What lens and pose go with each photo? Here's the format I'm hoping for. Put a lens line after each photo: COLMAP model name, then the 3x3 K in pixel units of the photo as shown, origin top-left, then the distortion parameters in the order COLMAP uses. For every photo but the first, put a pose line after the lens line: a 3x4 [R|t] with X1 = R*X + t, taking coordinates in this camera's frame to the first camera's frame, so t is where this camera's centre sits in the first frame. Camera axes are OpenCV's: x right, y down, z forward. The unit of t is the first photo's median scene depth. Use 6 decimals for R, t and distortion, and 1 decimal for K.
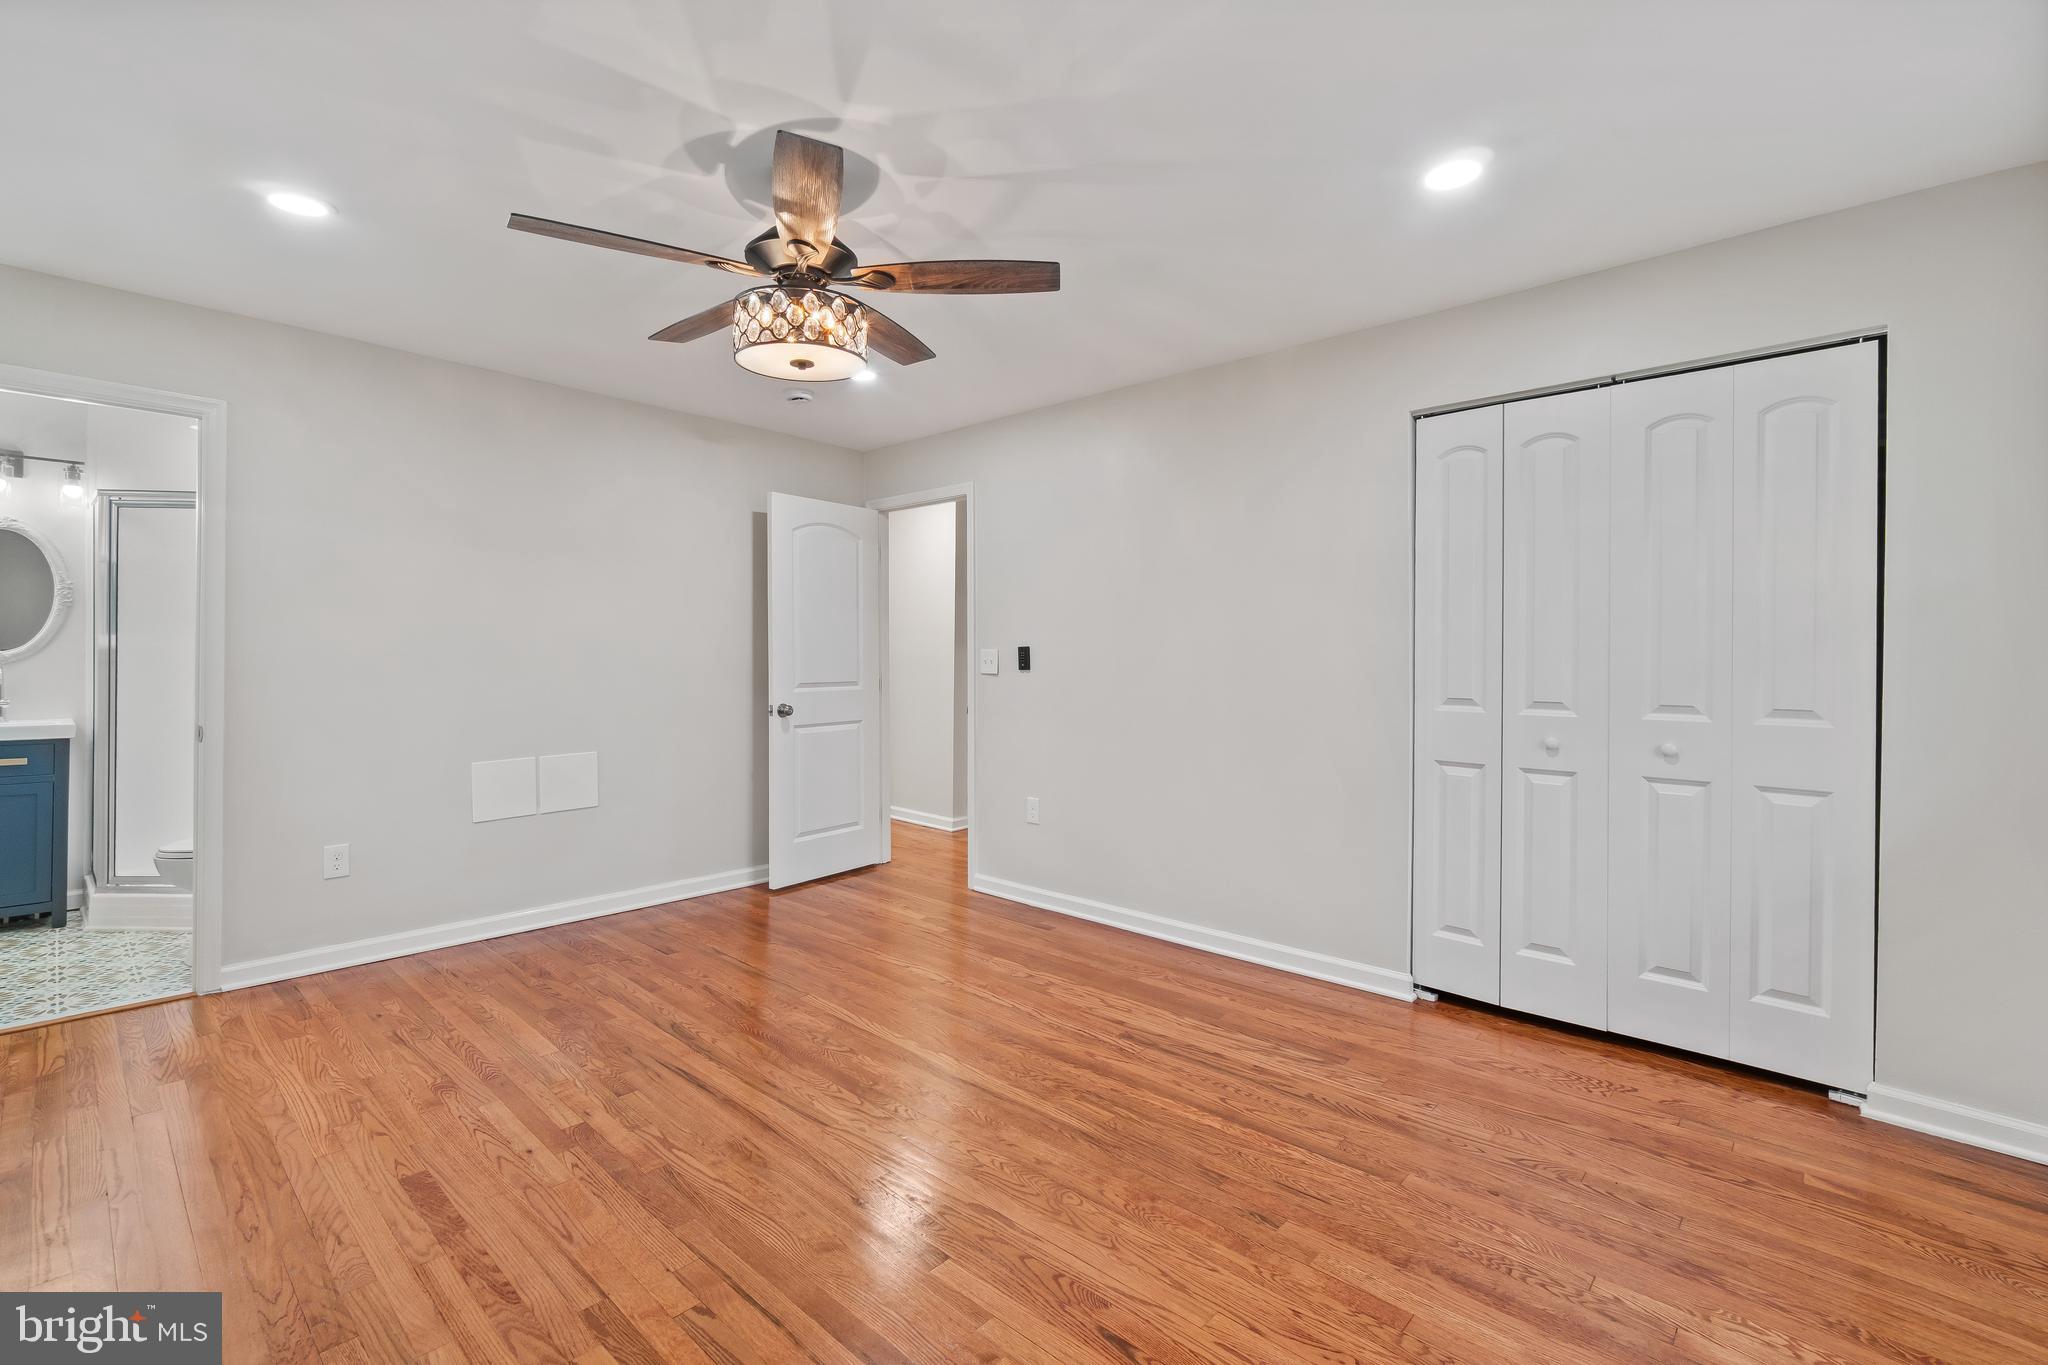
lens RADIAL K [[889.4, 0, 1025.1], [0, 889.4, 667.6], [0, 0, 1]] dist [0.001554, 0.000075]
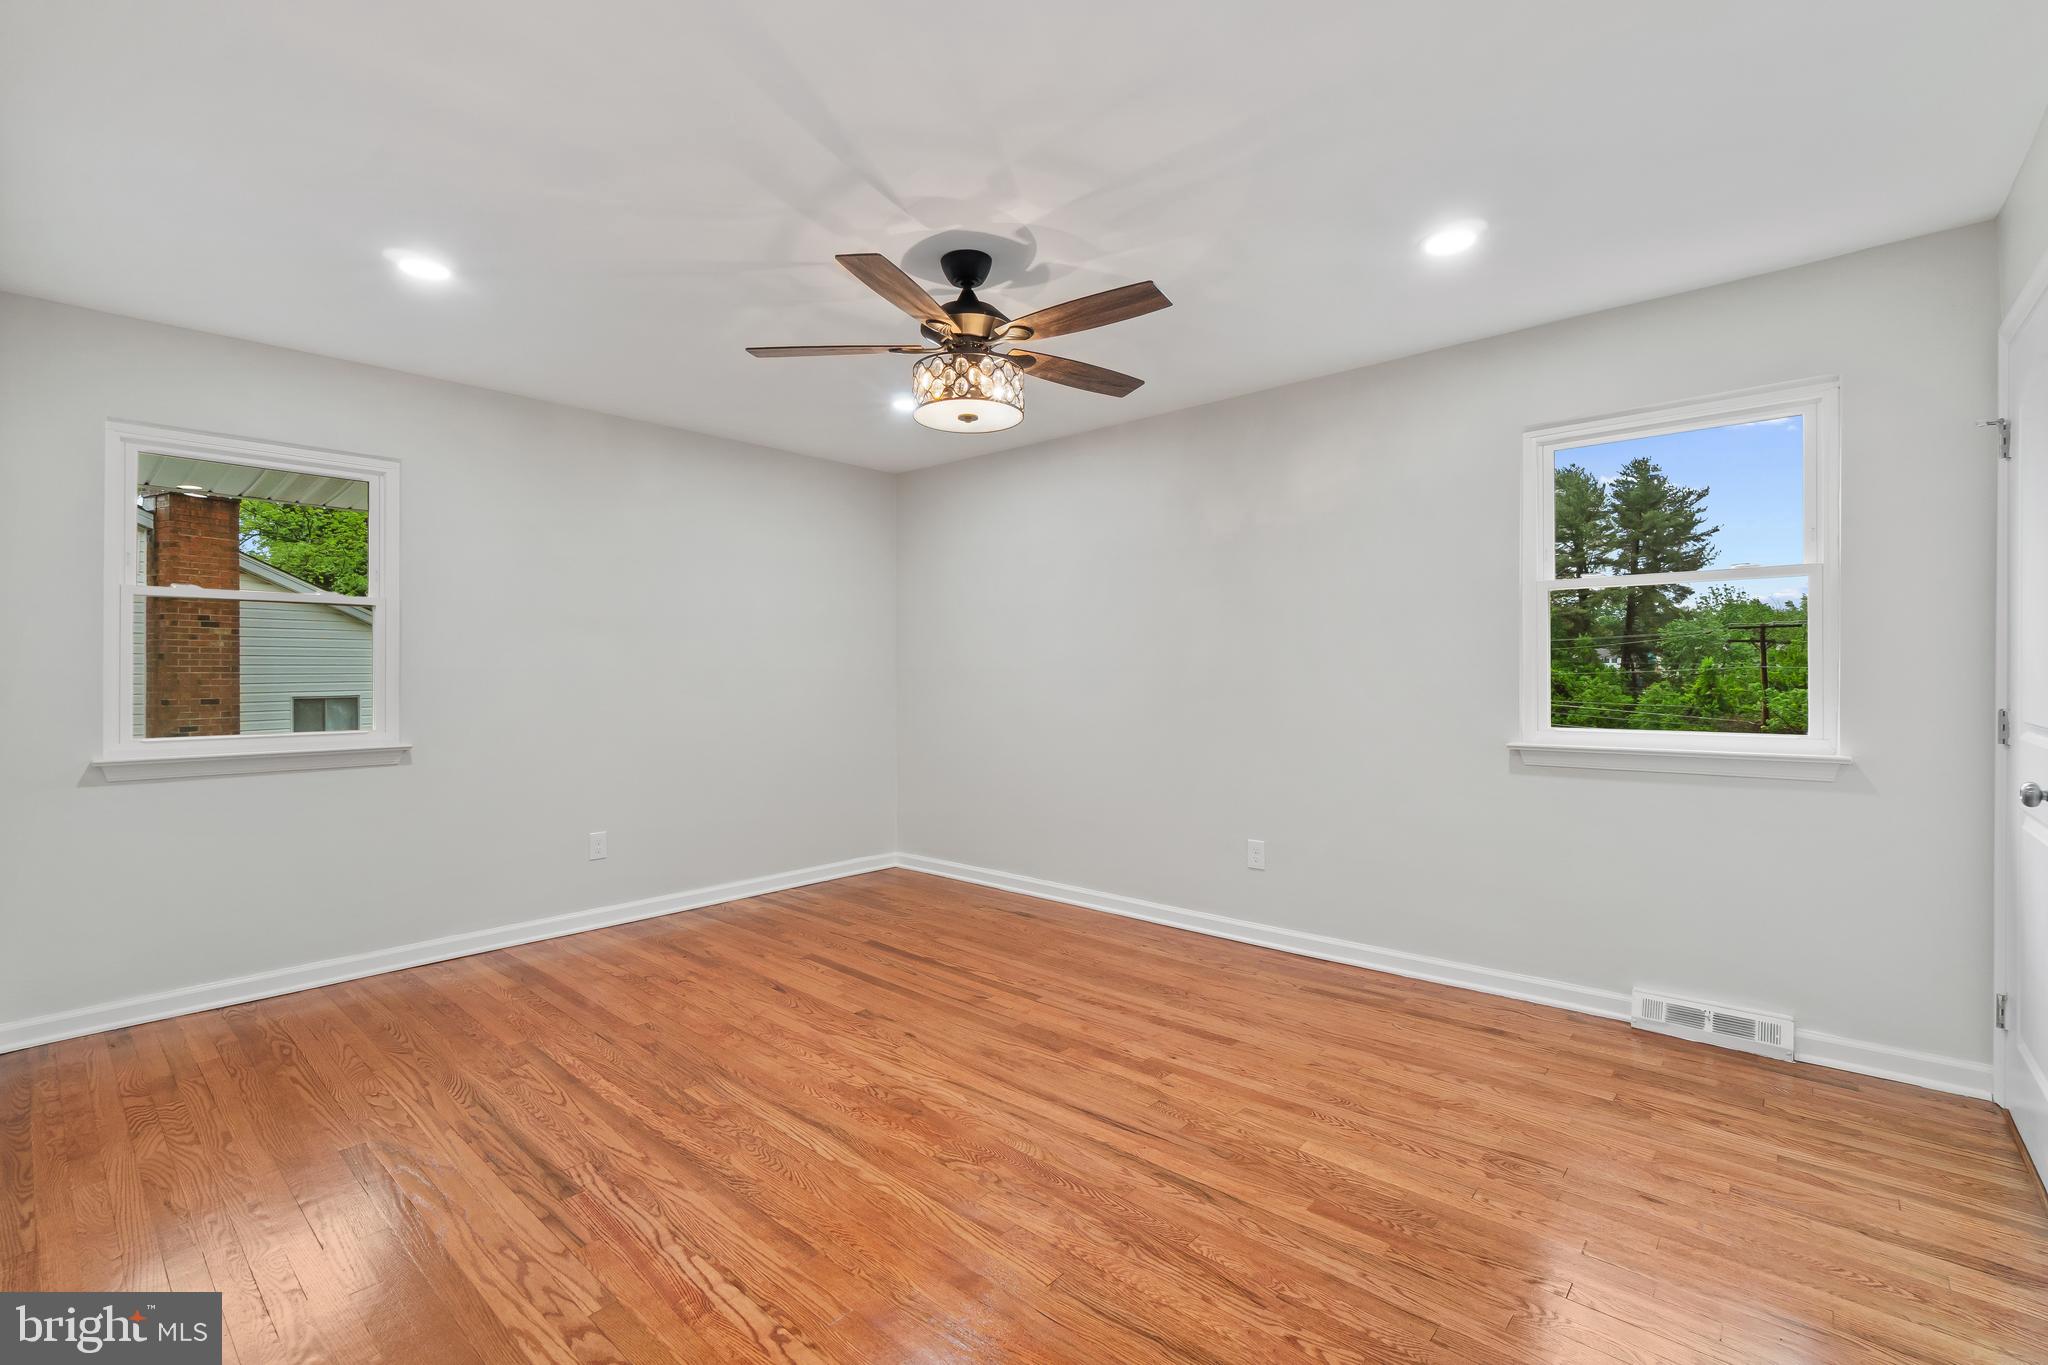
lens RADIAL K [[889.4, 0, 1025.4], [0, 889.4, 681.4], [0, 0, 1]] dist [0.001554, 0.000075]
pose [[-0.999753, -0.003865, -0.021884, -0.281545], [-0.004373, 0.999721, 0.023201, -0.021382], [0.021788, 0.023291, -0.999491, 2.020538]]
